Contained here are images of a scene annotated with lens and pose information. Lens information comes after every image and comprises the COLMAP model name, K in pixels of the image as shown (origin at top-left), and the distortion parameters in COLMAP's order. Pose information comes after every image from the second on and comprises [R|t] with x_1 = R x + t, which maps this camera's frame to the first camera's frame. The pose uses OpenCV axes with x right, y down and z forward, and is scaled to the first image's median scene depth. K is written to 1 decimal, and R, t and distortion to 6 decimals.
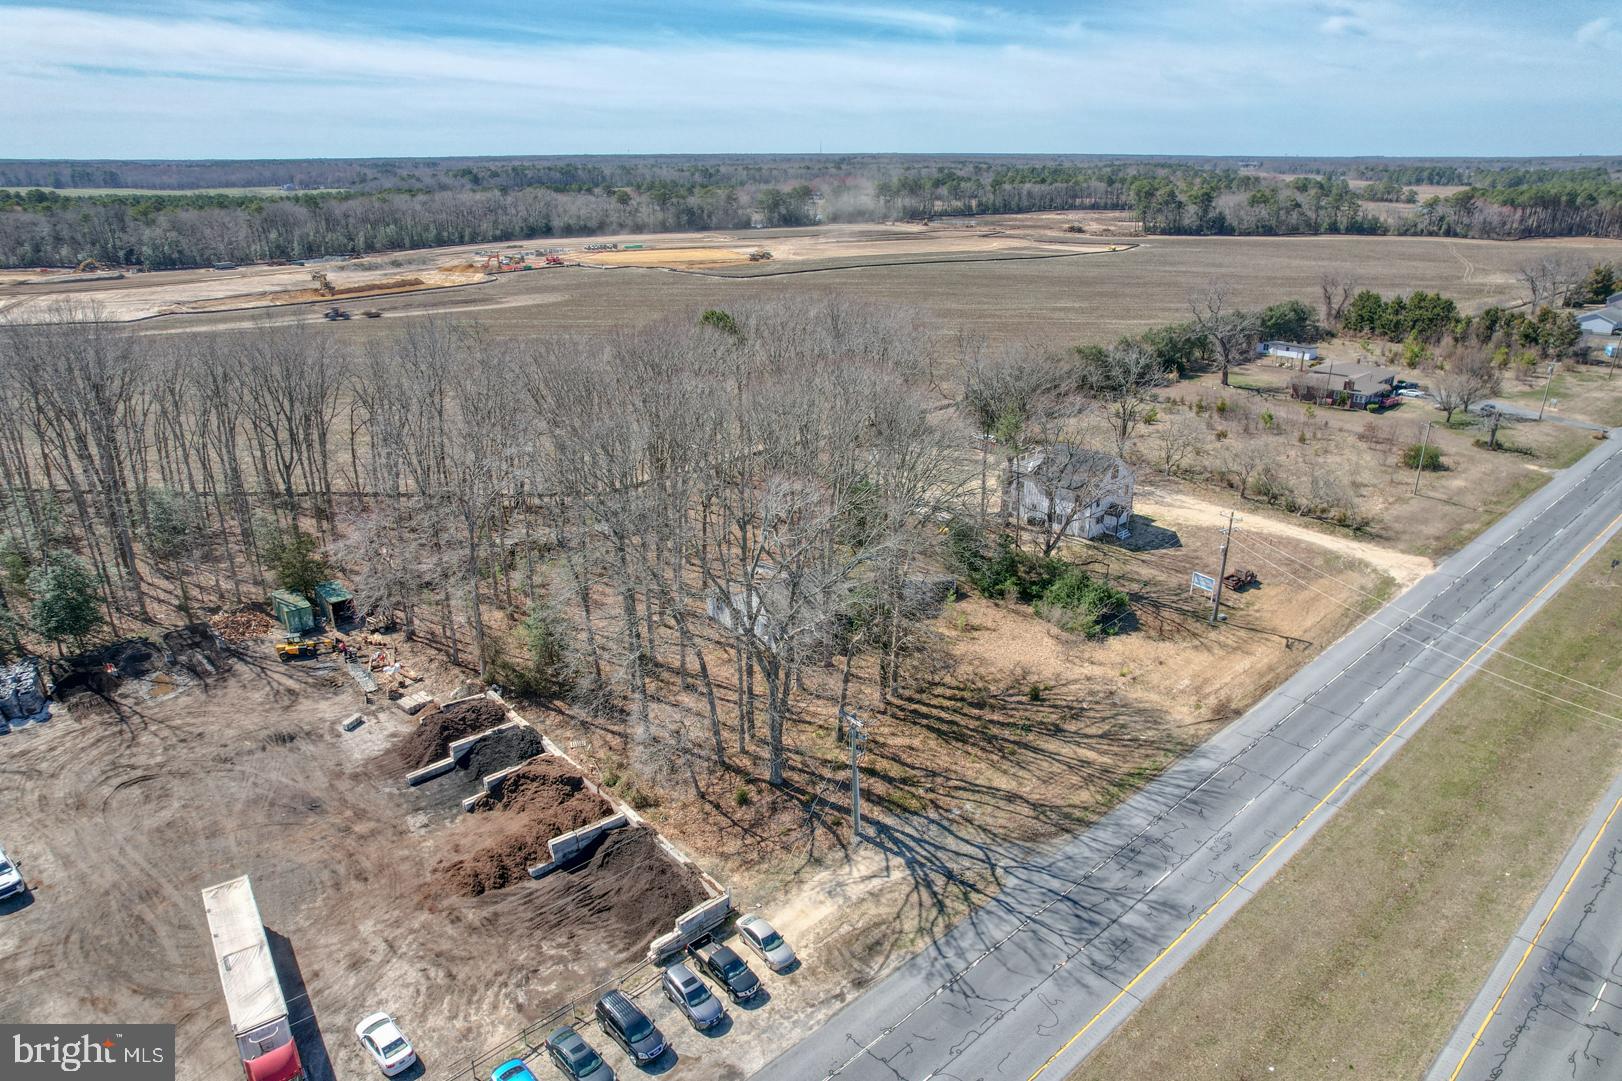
lens RADIAL K [[1049.0, 0, 811.0], [0, 1049.0, 540.5], [0, 0, 1]] dist [-0.089624, 0.080929]
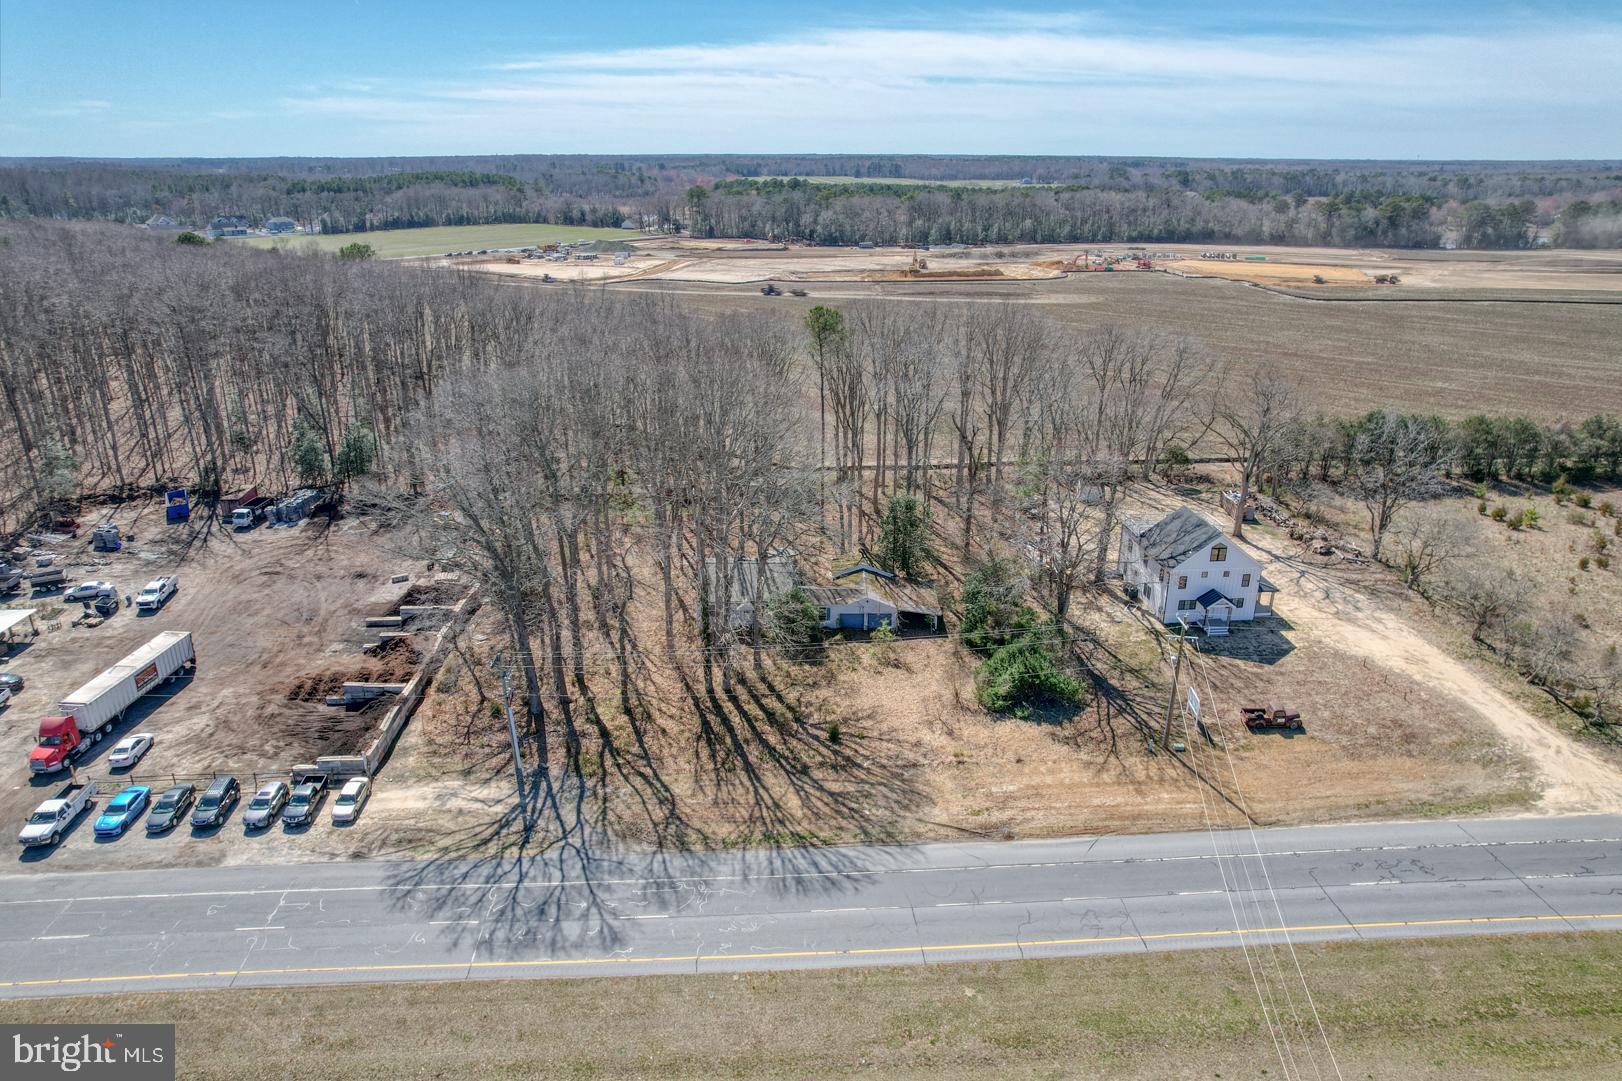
lens RADIAL K [[1049.0, 0, 811.0], [0, 1049.0, 540.5], [0, 0, 1]] dist [-0.089624, 0.080929]
pose [[0.770850, 0.224100, -0.596297, 0.534694], [-0.224063, 0.971645, 0.075510, -0.066272], [0.596311, 0.075401, 0.799205, 0.163412]]
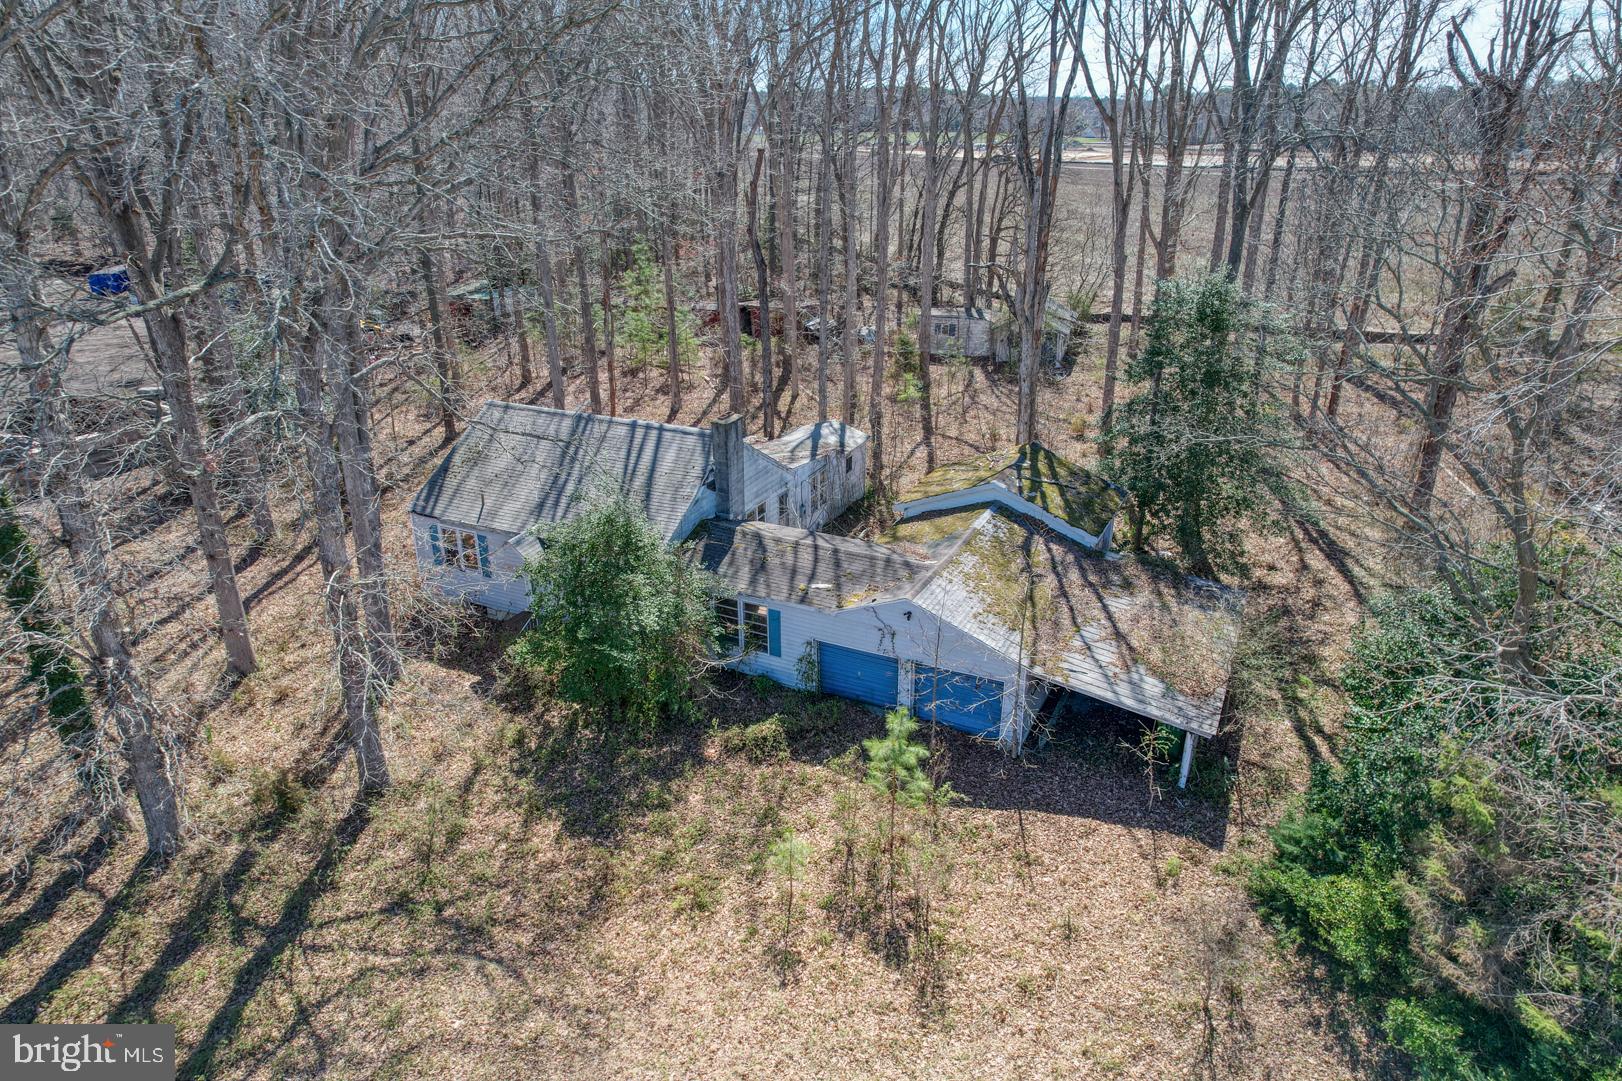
lens RADIAL K [[1049.0, 0, 811.0], [0, 1049.0, 540.5], [0, 0, 1]] dist [-0.089624, 0.080929]
pose [[0.410491, 0.349107, -0.842390, 0.243799], [-0.315068, 0.921215, 0.228244, -0.021024], [0.855704, 0.171718, 0.488143, 0.740823]]
